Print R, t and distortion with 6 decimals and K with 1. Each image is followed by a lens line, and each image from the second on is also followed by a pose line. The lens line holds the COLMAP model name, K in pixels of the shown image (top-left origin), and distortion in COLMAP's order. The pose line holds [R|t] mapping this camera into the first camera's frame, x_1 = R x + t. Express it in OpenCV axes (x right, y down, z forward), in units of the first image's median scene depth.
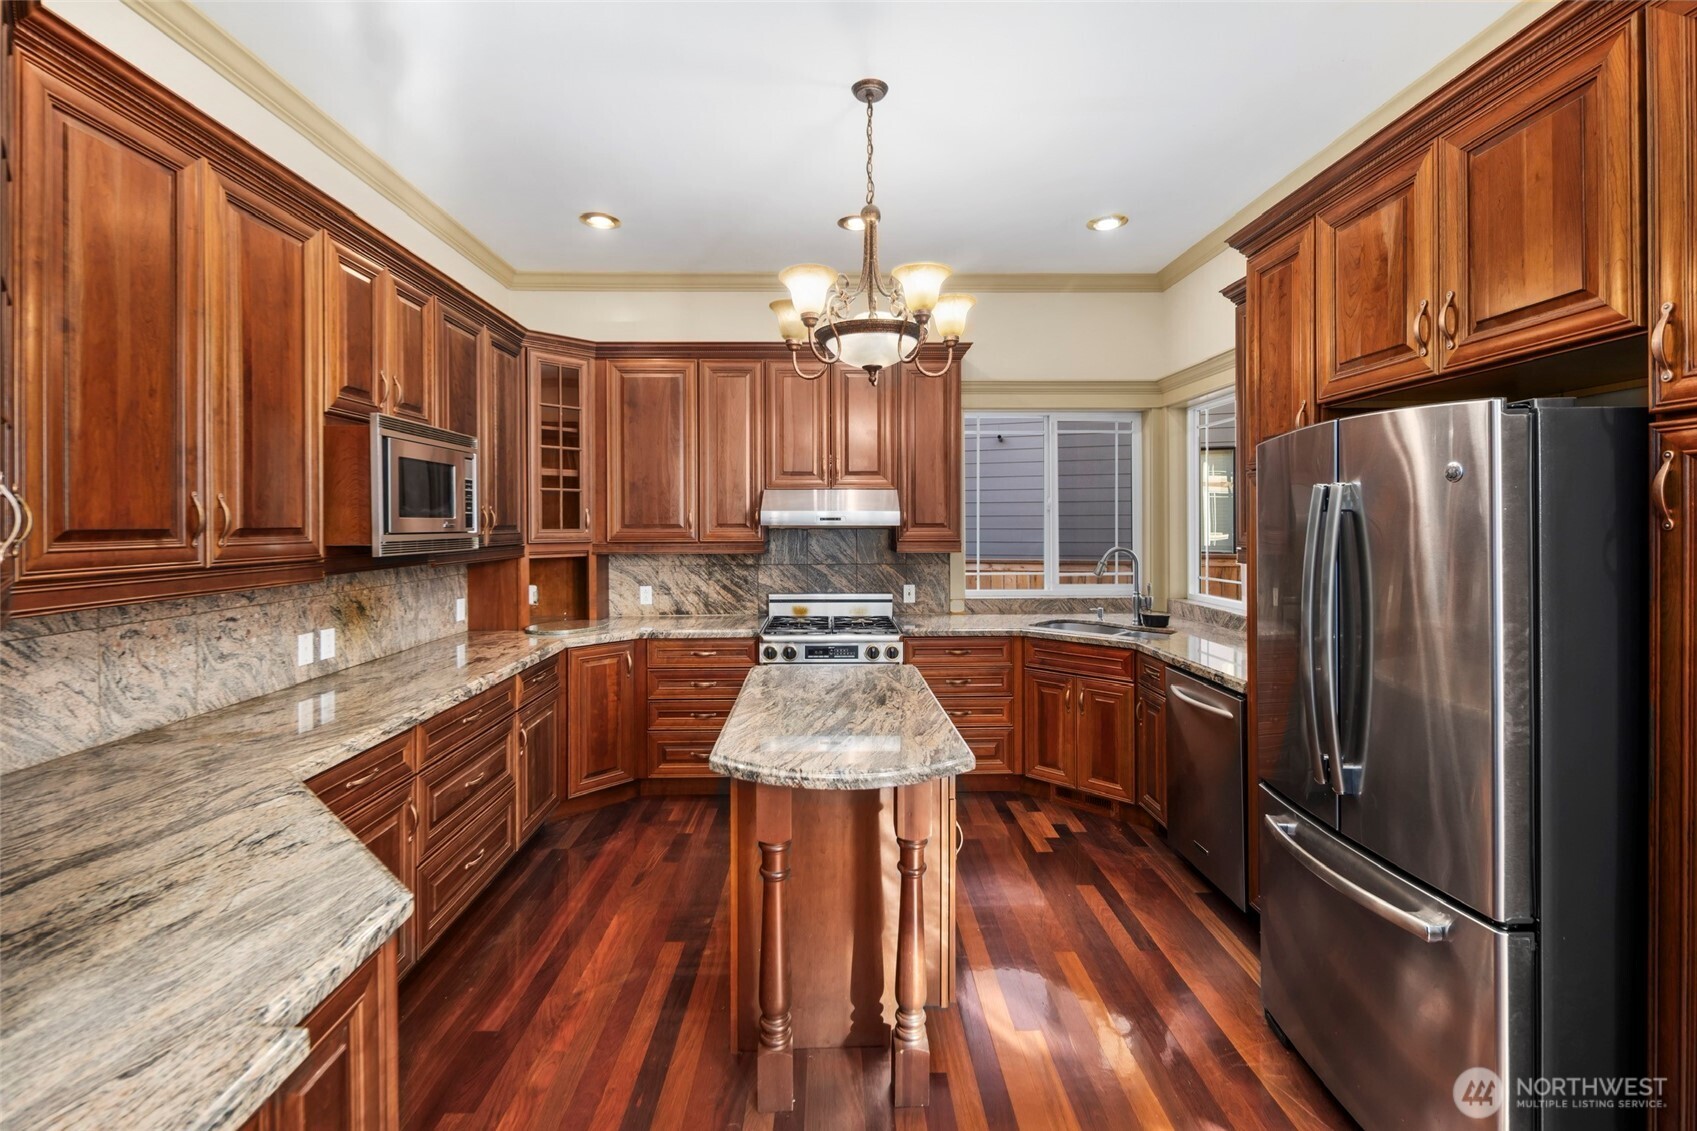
lens RADIAL K [[740.4, 0, 844.0], [0, 740.4, 524.5], [0, 0, 1]] dist [-0.000023, 0.000057]
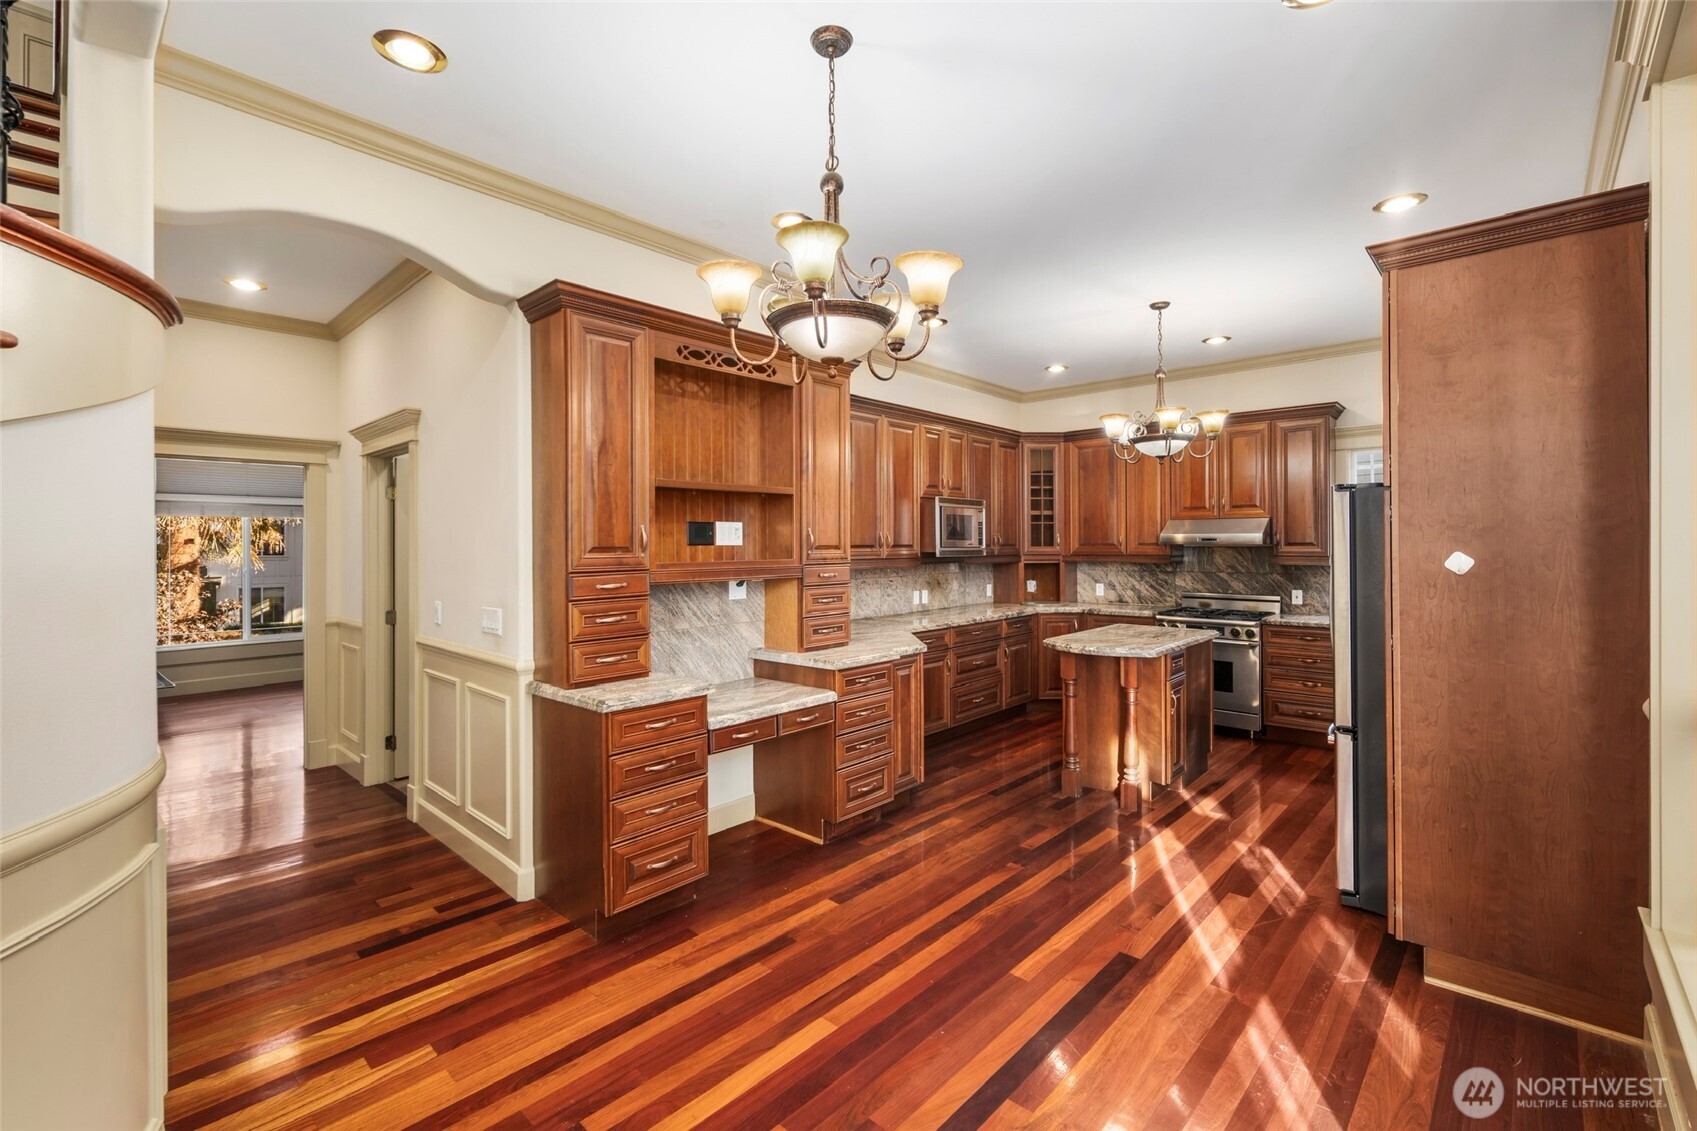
lens RADIAL K [[740.4, 0, 845.1], [0, 740.4, 550.6], [0, 0, 1]] dist [-0.000023, 0.000057]
pose [[0.723651, 0.006448, -0.690136, 0.475501], [0.000281, 0.999954, 0.009637, -0.000348], [0.690166, -0.007167, 0.723616, -0.555234]]
